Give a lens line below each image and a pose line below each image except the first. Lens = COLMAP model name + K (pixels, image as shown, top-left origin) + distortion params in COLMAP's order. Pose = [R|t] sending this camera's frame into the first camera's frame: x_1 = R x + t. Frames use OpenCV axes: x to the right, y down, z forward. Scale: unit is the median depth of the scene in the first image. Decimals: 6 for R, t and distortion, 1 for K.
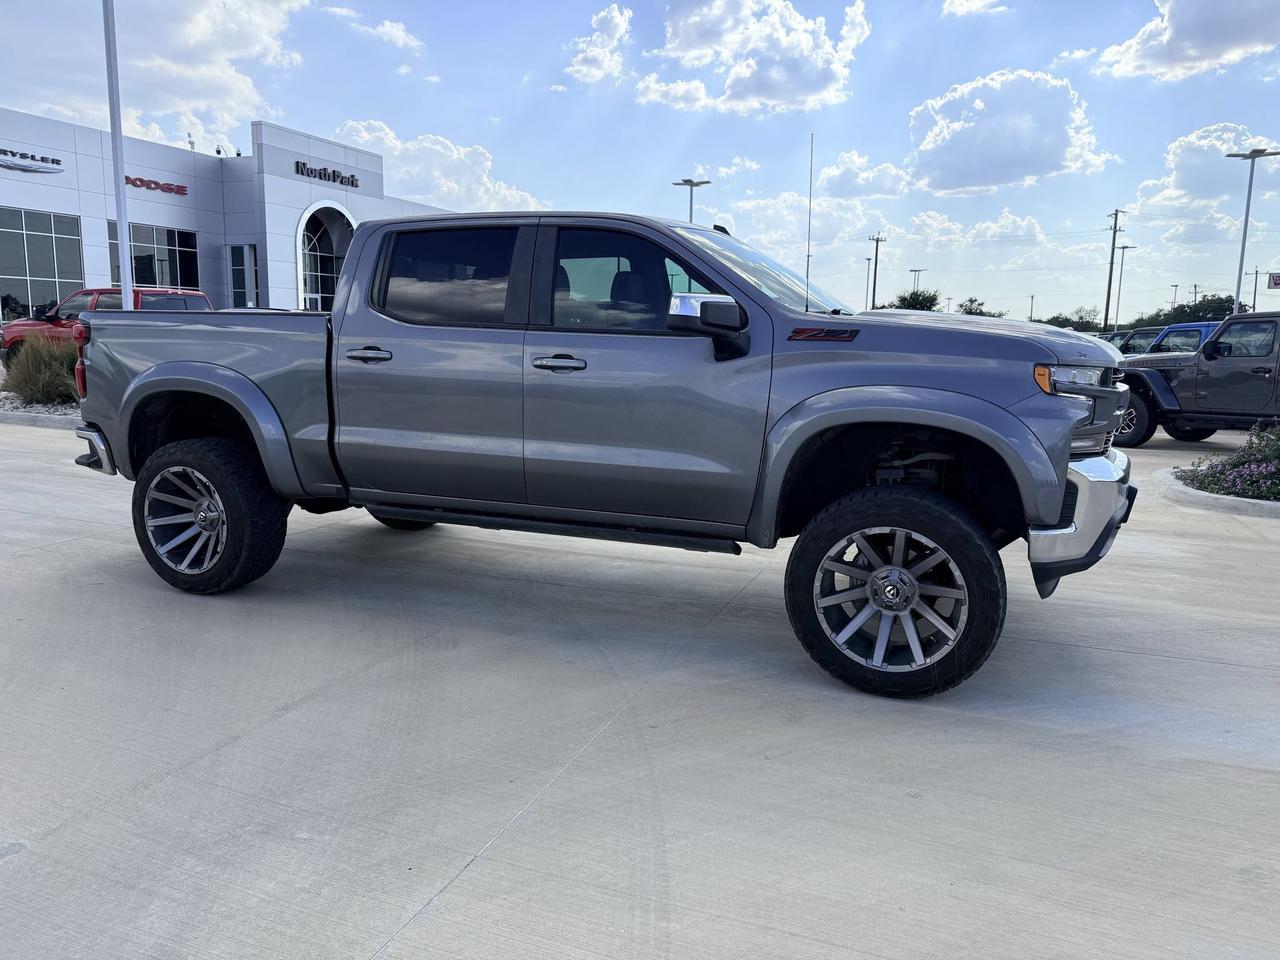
lens RADIAL K [[905.3, 0, 645.6], [0, 905.3, 474.7], [0, 0, 1]] dist [0.027995, -0.039348]
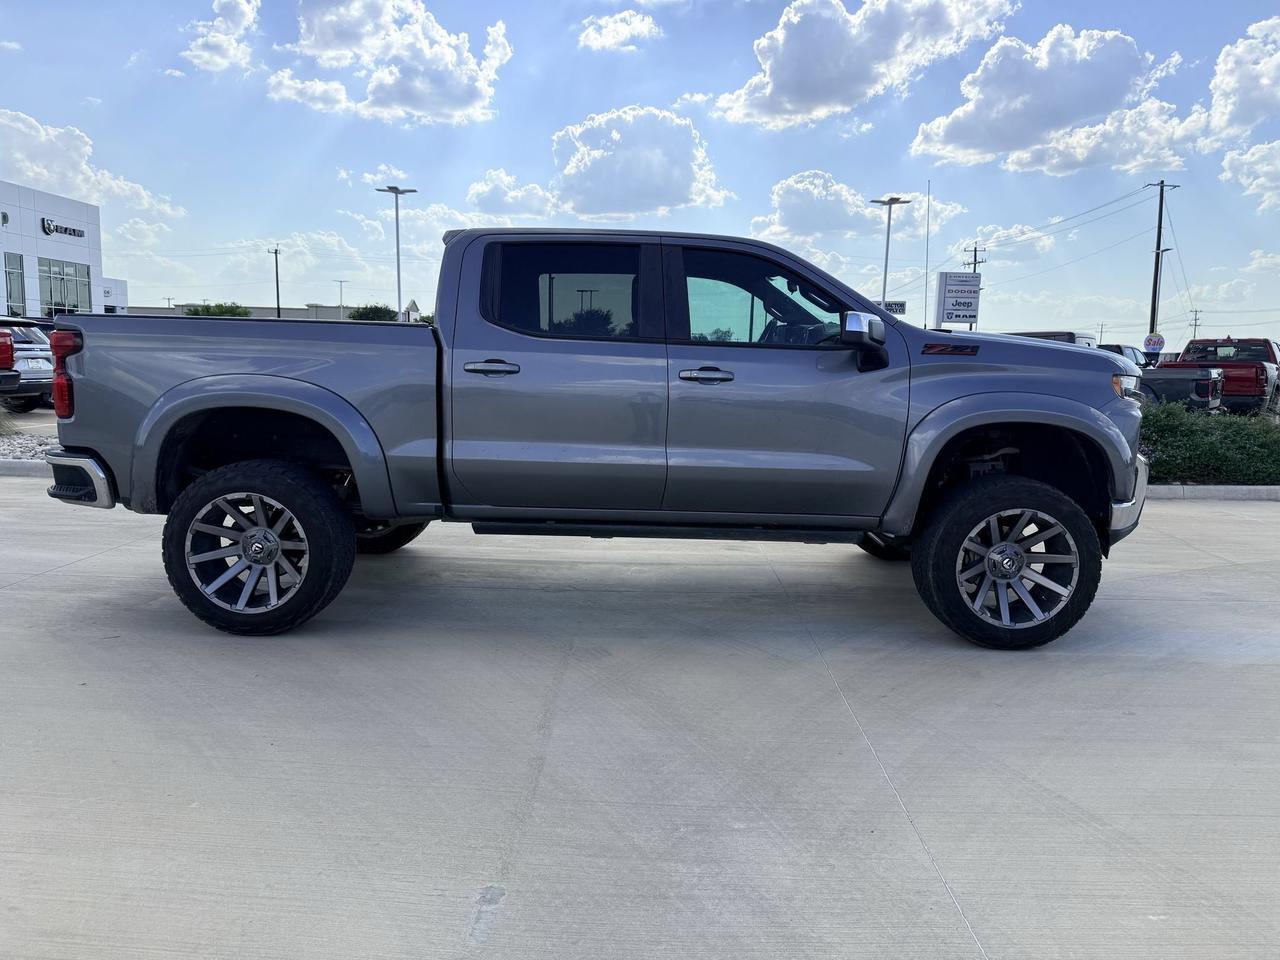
lens RADIAL K [[905.3, 0, 645.1], [0, 905.3, 475.2], [0, 0, 1]] dist [0.027995, -0.039348]
pose [[0.931502, -0.041460, 0.361366, -0.406643], [0.046591, 0.998899, -0.005495, -0.002375], [-0.360741, 0.021955, 0.932408, 0.028095]]
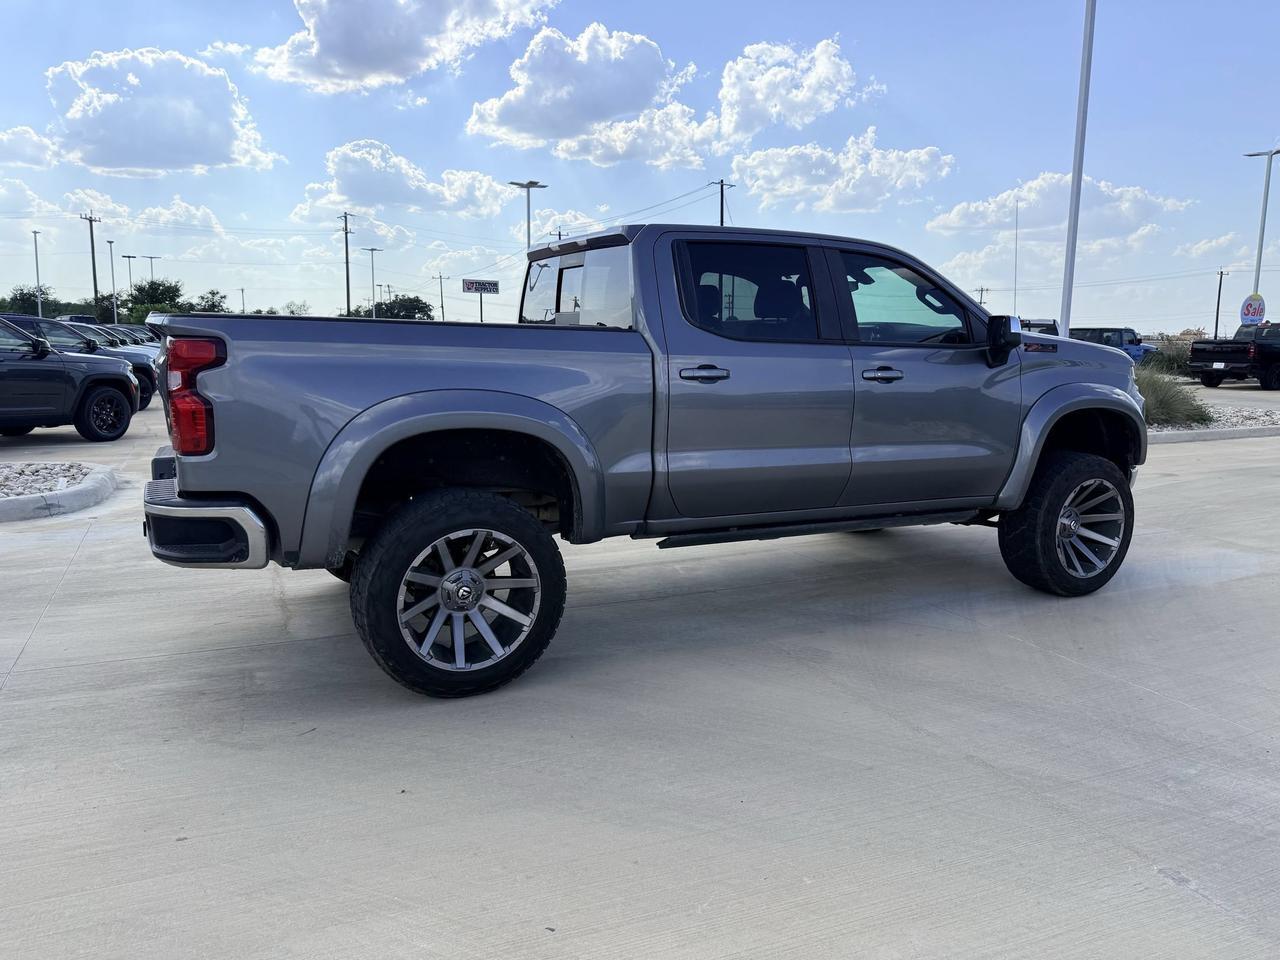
lens RADIAL K [[905.3, 0, 643.7], [0, 905.3, 478.2], [0, 0, 1]] dist [0.027995, -0.039348]
pose [[0.673051, -0.115563, 0.730512, -0.830929], [0.107405, 0.992519, 0.058054, -0.068712], [-0.731755, 0.039387, 0.680428, 0.337770]]
